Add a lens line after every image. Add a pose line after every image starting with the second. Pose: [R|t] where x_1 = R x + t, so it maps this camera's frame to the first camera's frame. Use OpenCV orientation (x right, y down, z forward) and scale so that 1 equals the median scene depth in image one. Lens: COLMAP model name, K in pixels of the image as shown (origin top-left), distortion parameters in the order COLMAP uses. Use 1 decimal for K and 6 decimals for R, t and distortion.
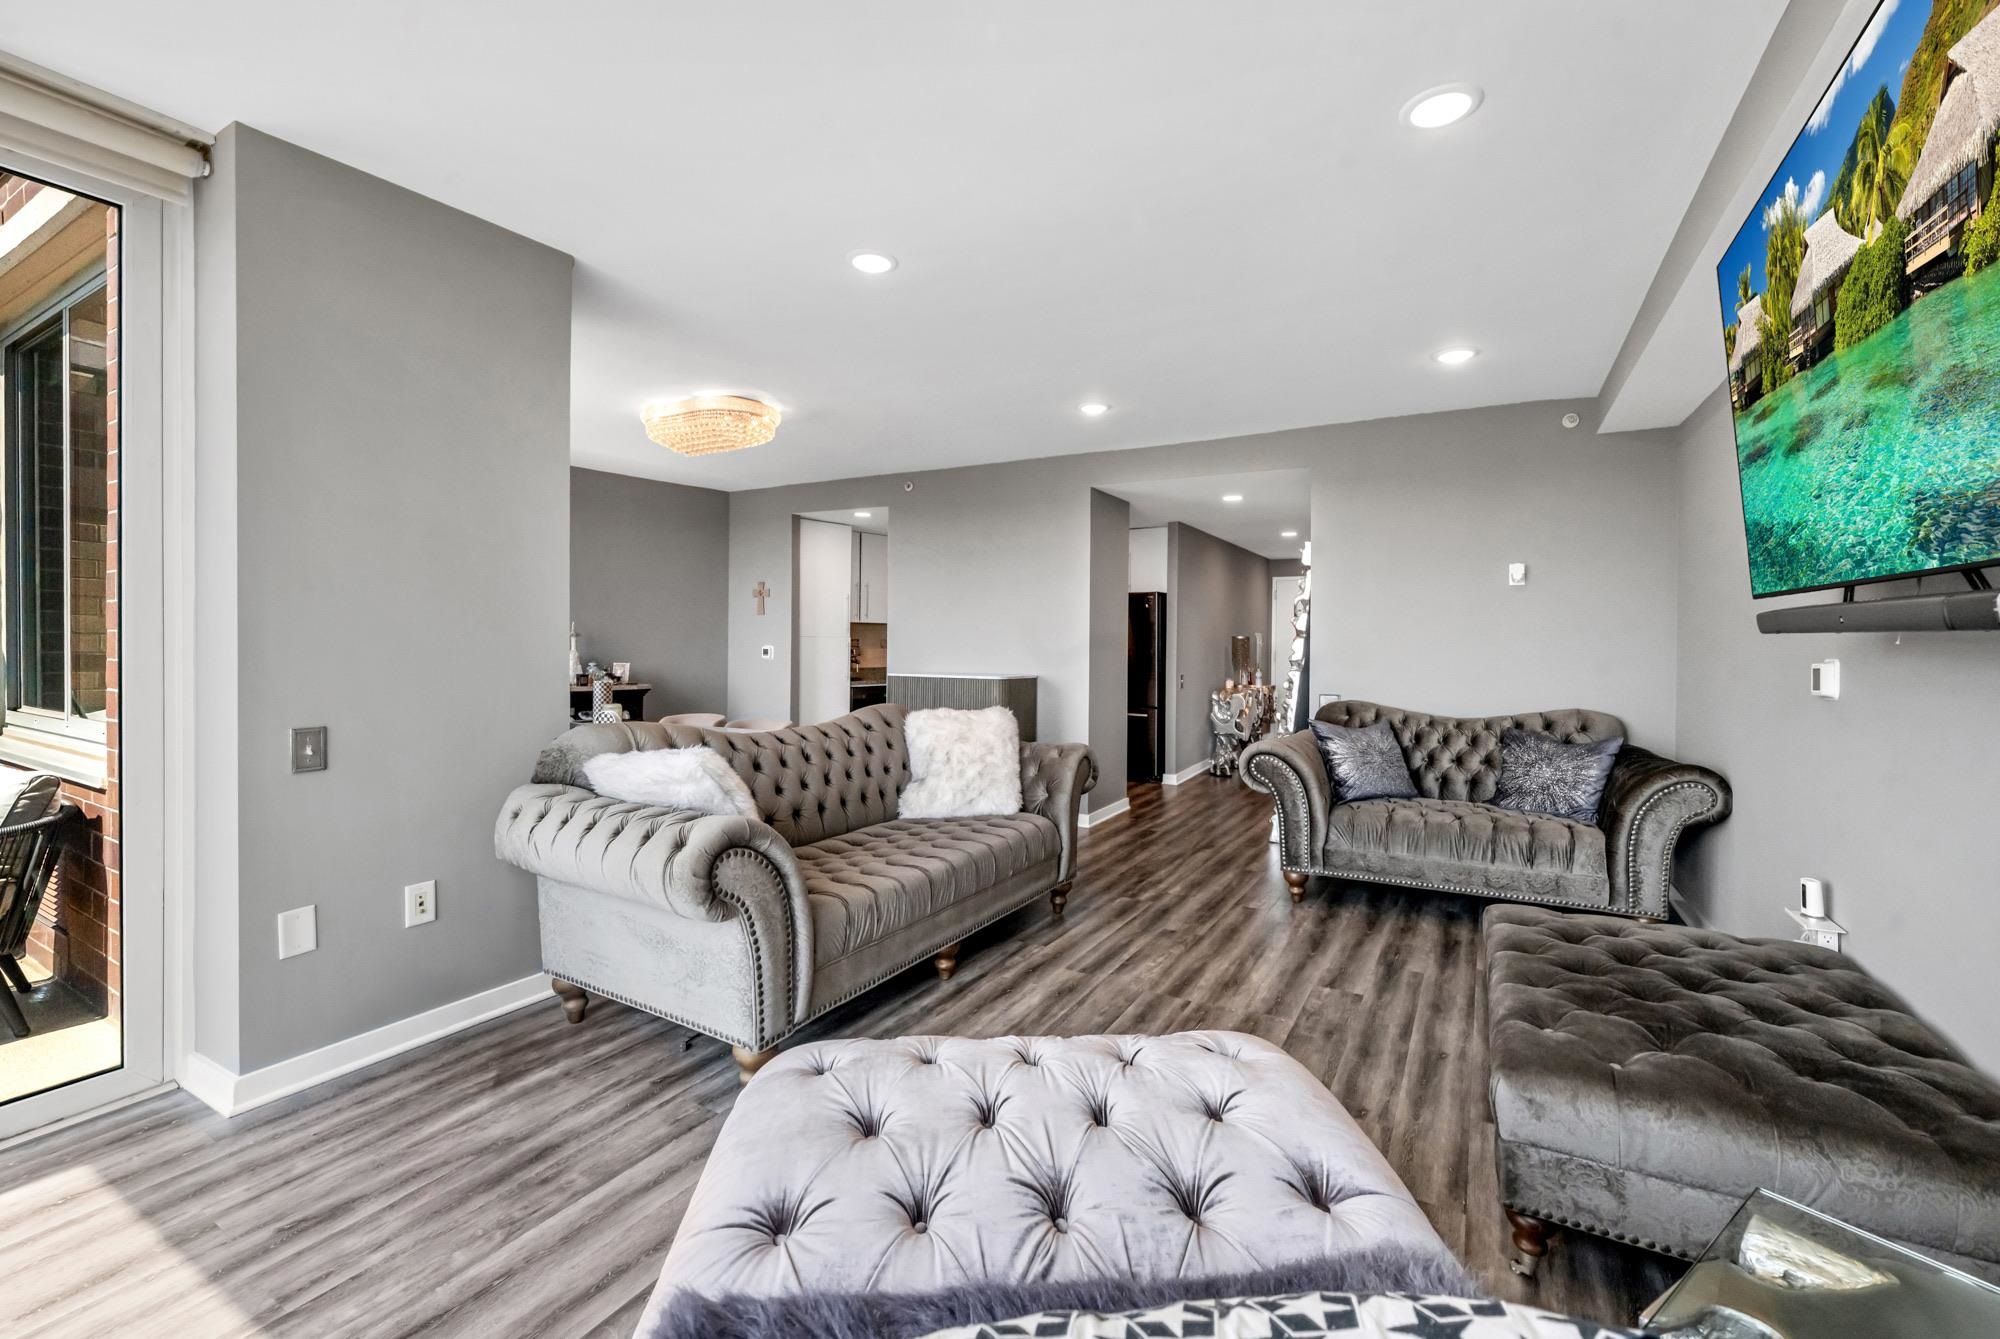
lens RADIAL K [[839.9, 0, 1009.1], [0, 839.9, 640.9], [0, 0, 1]] dist [0.009914, 0.000173]
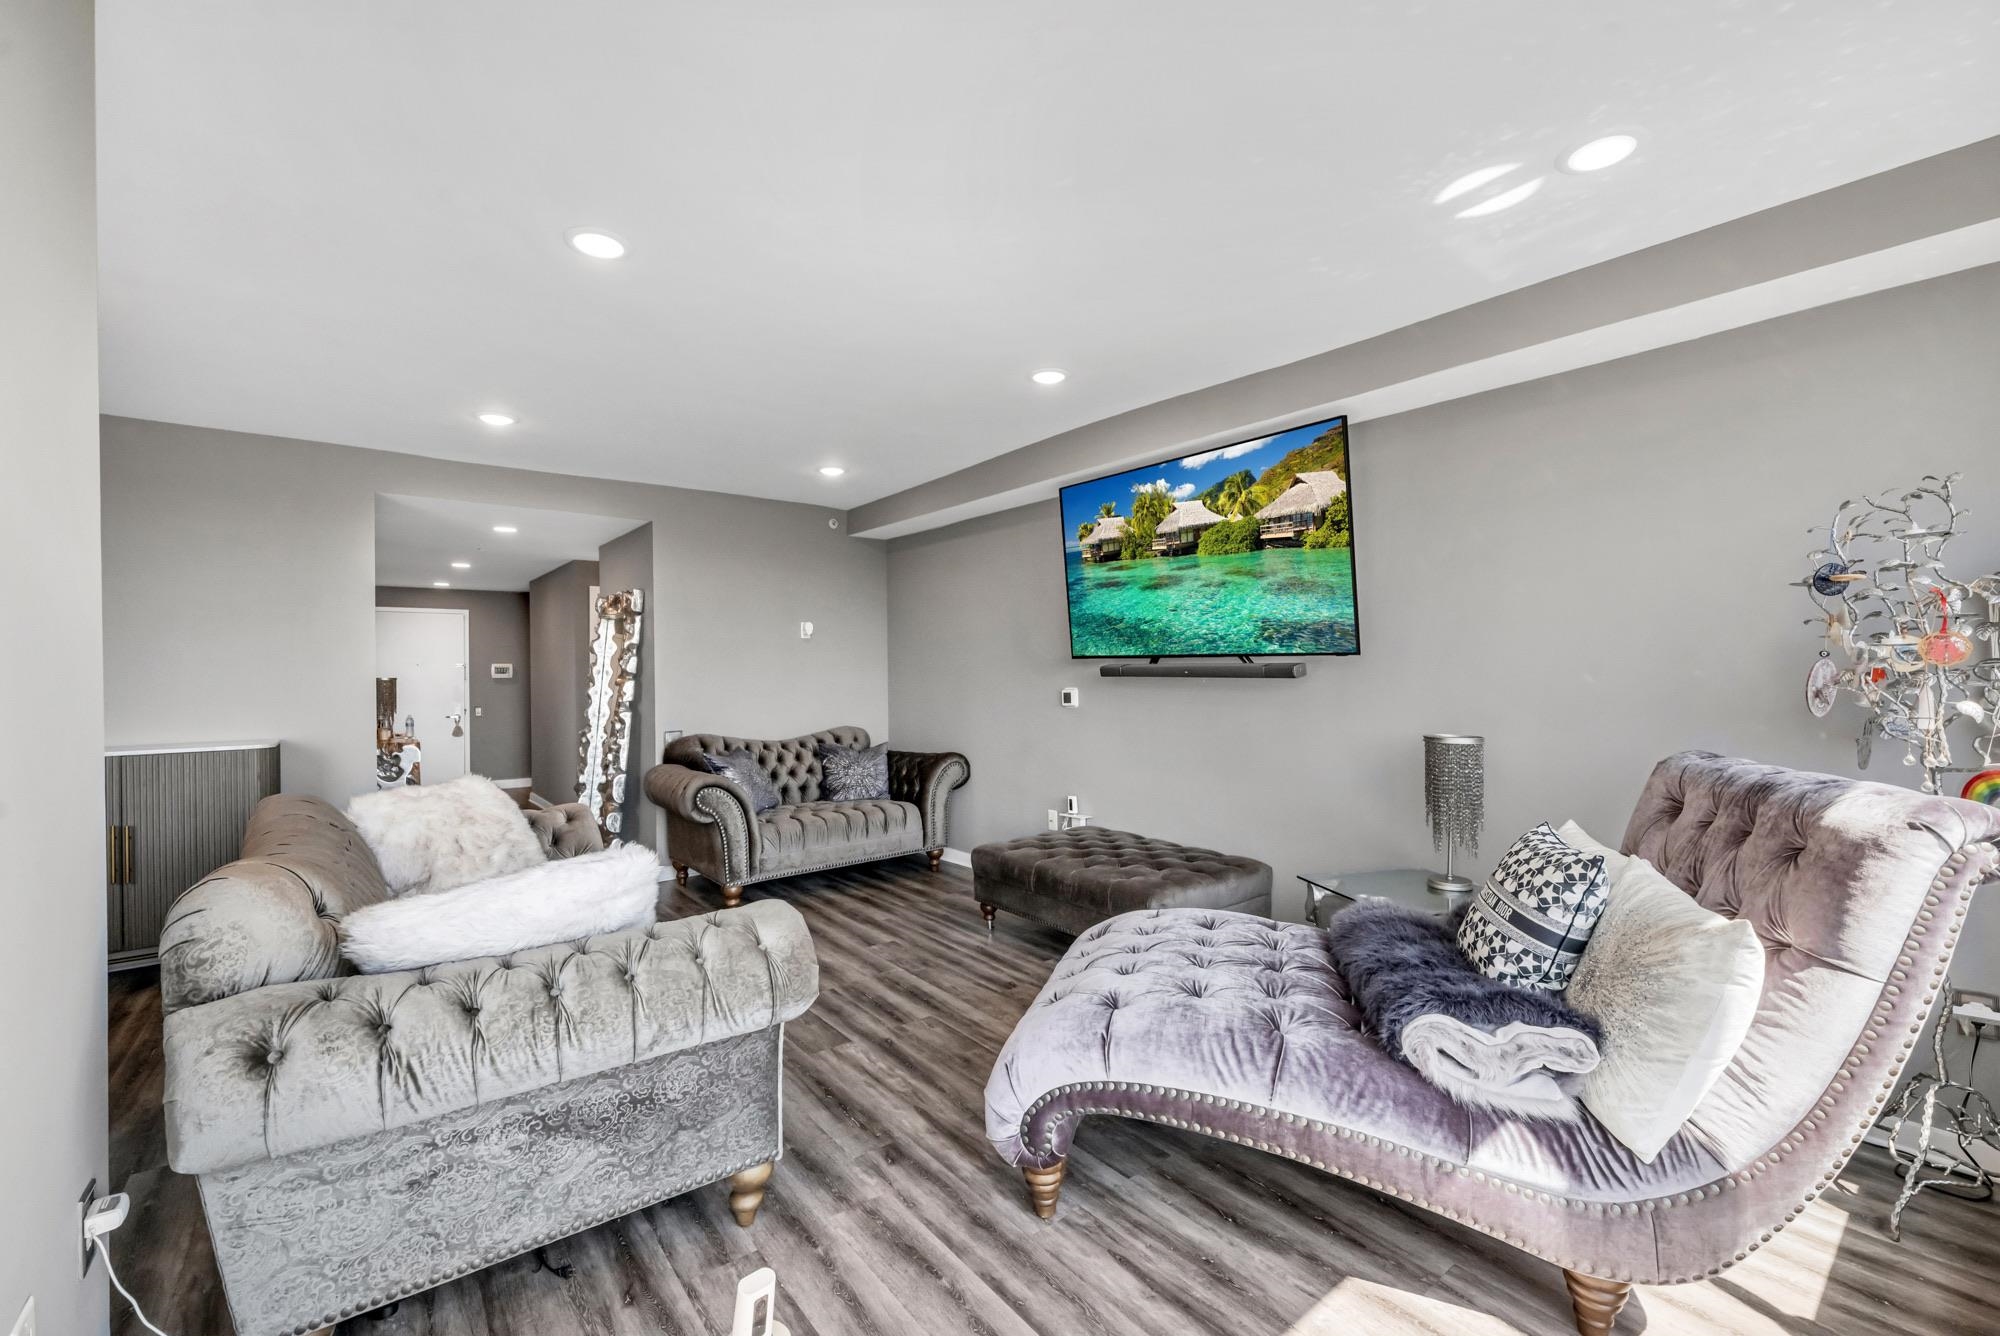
lens RADIAL K [[811.4, 0, 1000.0], [0, 811.4, 668.0], [0, 0, 1]] dist [-0.001759, -0.000068]
pose [[0.384283, -0.000877, 0.923215, -0.597479], [0.019329, 0.999788, -0.007096, -0.004431], [-0.923013, 0.020571, 0.384219, 0.276700]]
